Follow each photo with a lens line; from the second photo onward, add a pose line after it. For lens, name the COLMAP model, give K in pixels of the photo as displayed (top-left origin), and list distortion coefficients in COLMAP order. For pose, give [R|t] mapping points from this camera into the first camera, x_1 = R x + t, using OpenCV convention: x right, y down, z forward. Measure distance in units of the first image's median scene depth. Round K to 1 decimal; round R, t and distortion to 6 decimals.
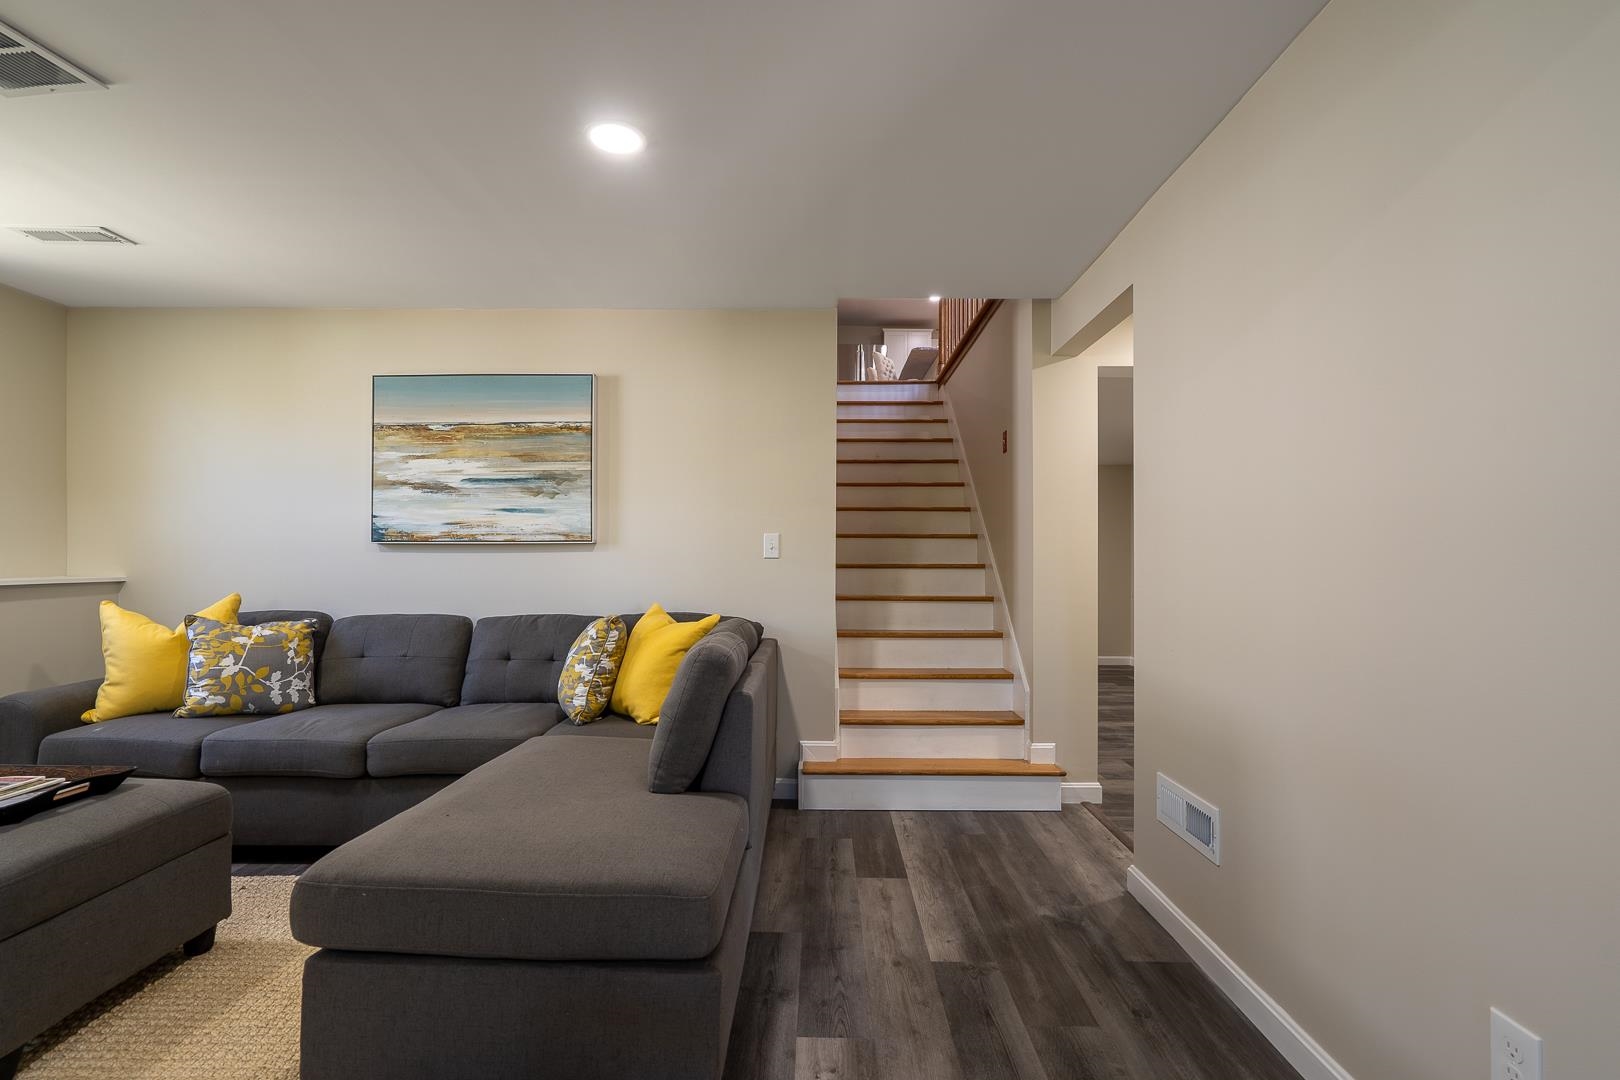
lens RADIAL K [[732.9, 0, 804.7], [0, 732.9, 543.4], [0, 0, 1]] dist [-0.008714, 0.001430]
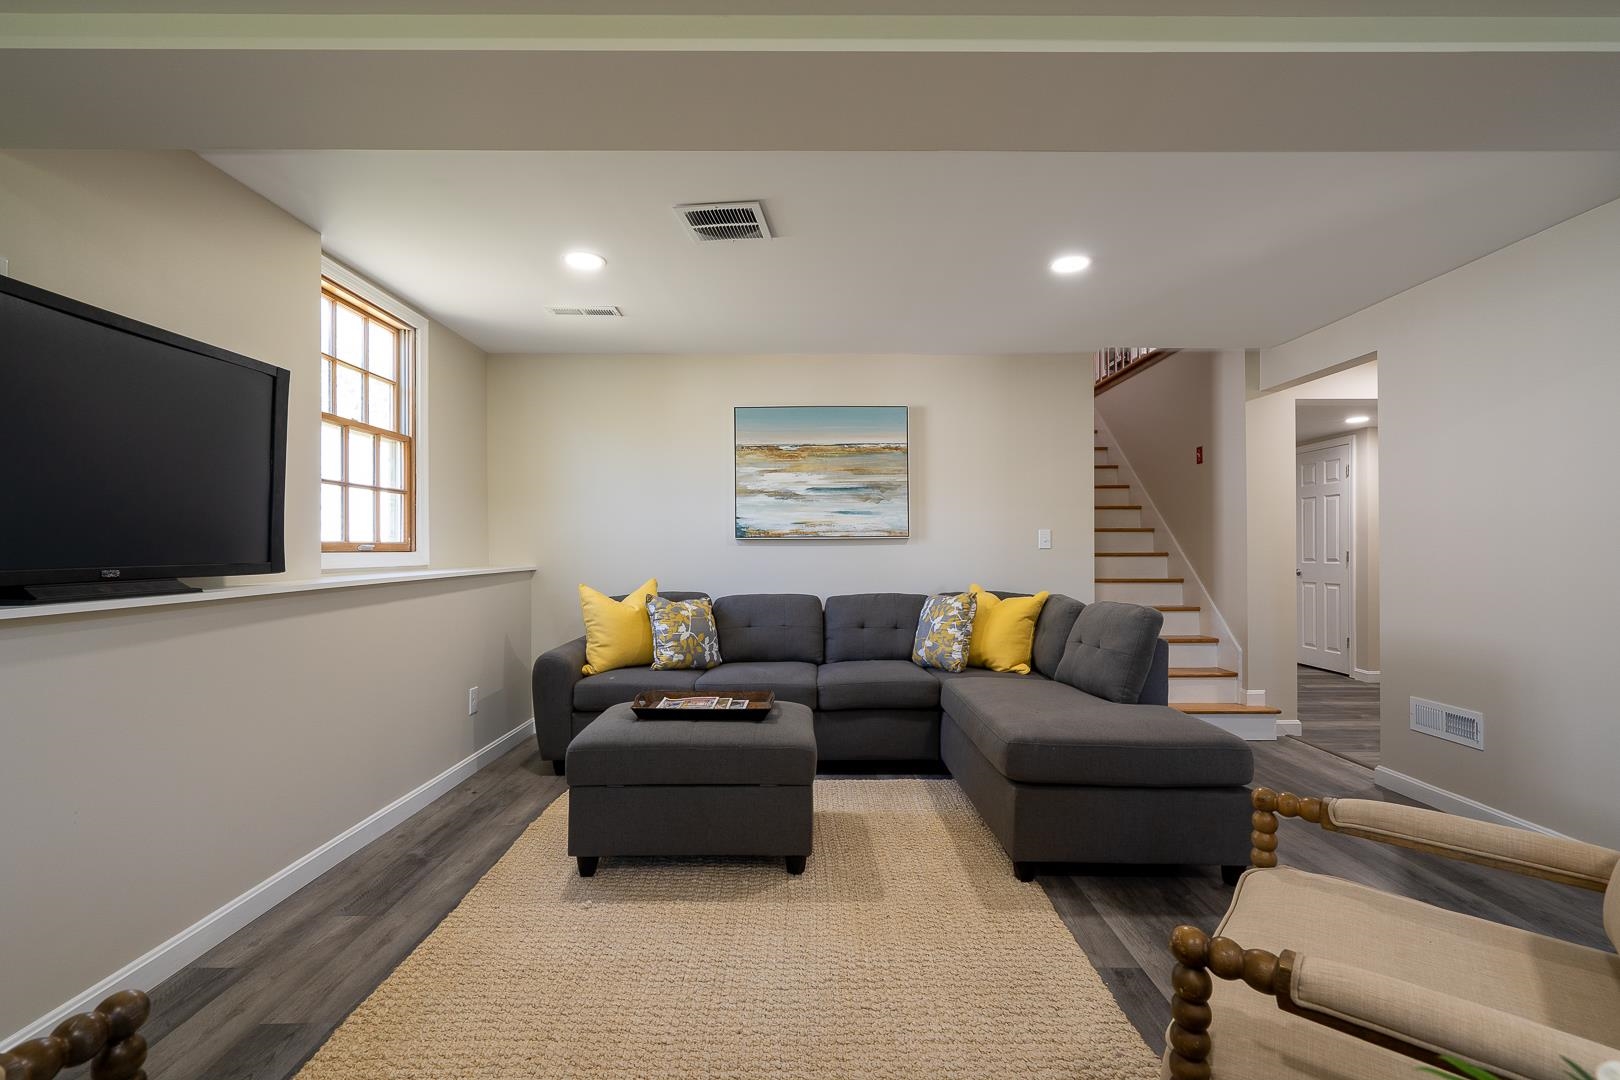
lens RADIAL K [[732.9, 0, 799.6], [0, 732.9, 540.4], [0, 0, 1]] dist [-0.008714, 0.001430]
pose [[0.999924, -0.005008, 0.011298, -0.534666], [0.004890, 0.999934, 0.010434, -0.011034], [-0.011349, -0.010378, 0.999882, -0.304970]]
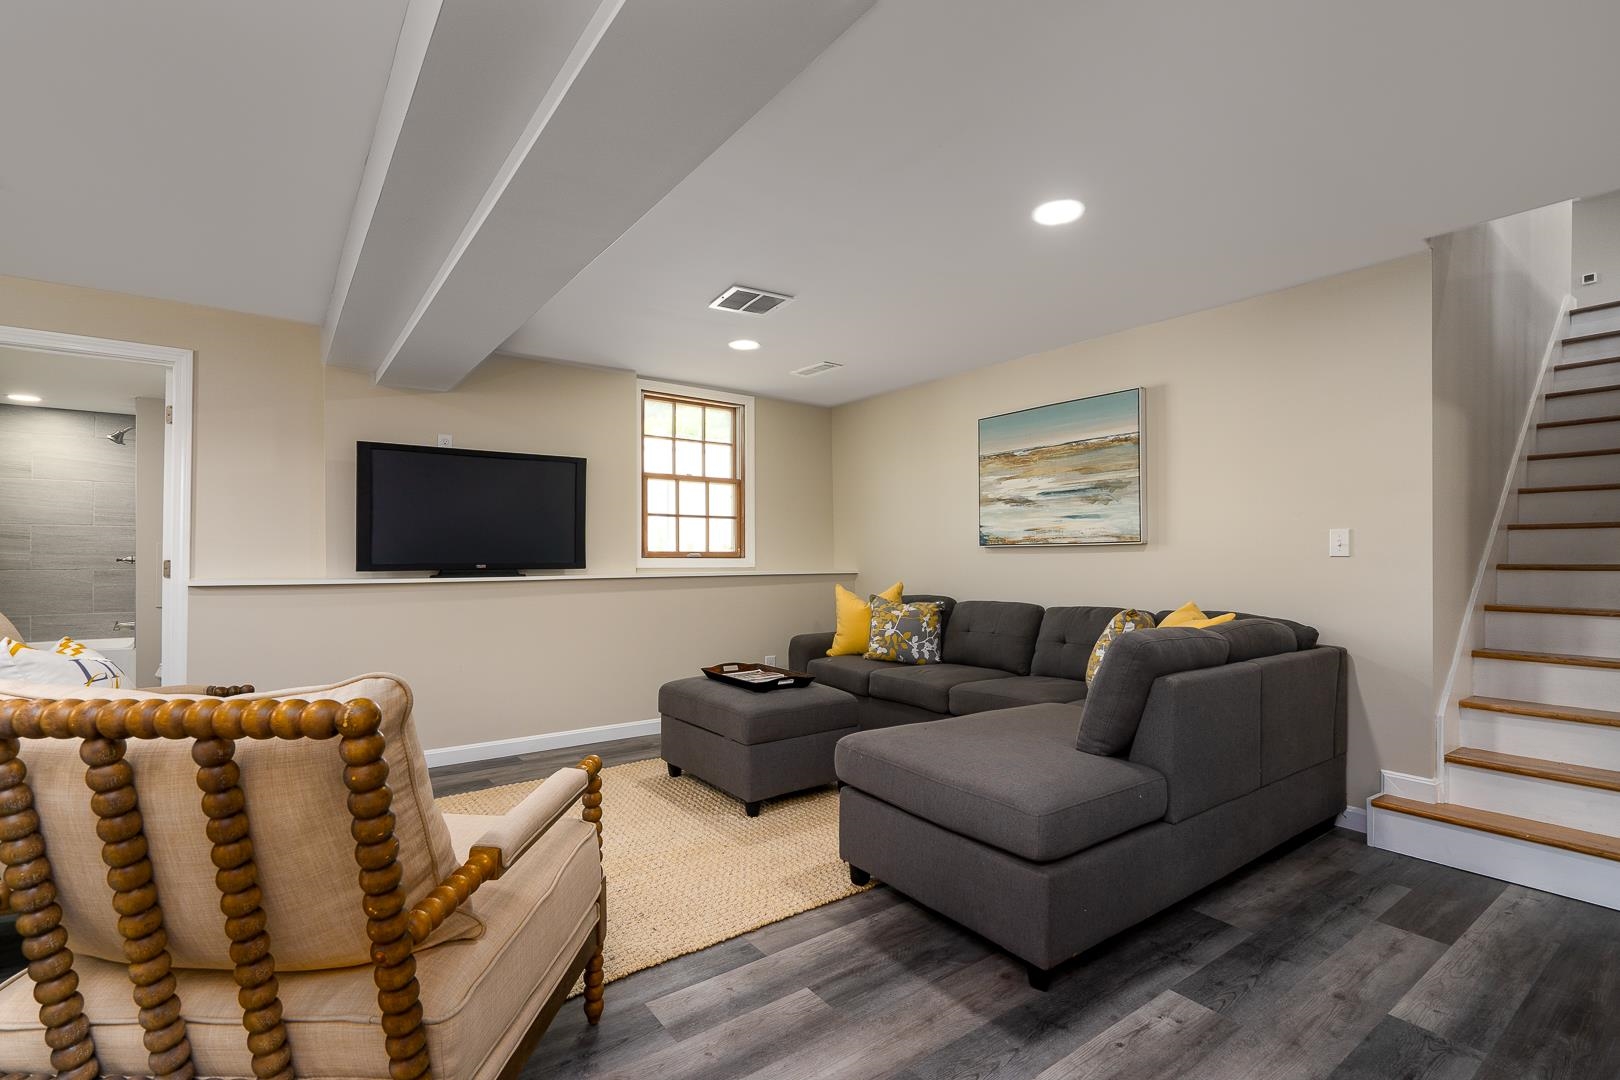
lens RADIAL K [[732.9, 0, 807.4], [0, 732.9, 551.3], [0, 0, 1]] dist [-0.008714, 0.001430]
pose [[0.603252, -0.010233, -0.797485, 0.296525], [0.018055, 0.999837, 0.000829, 0.001379], [0.797346, -0.014898, 0.603338, -0.050406]]
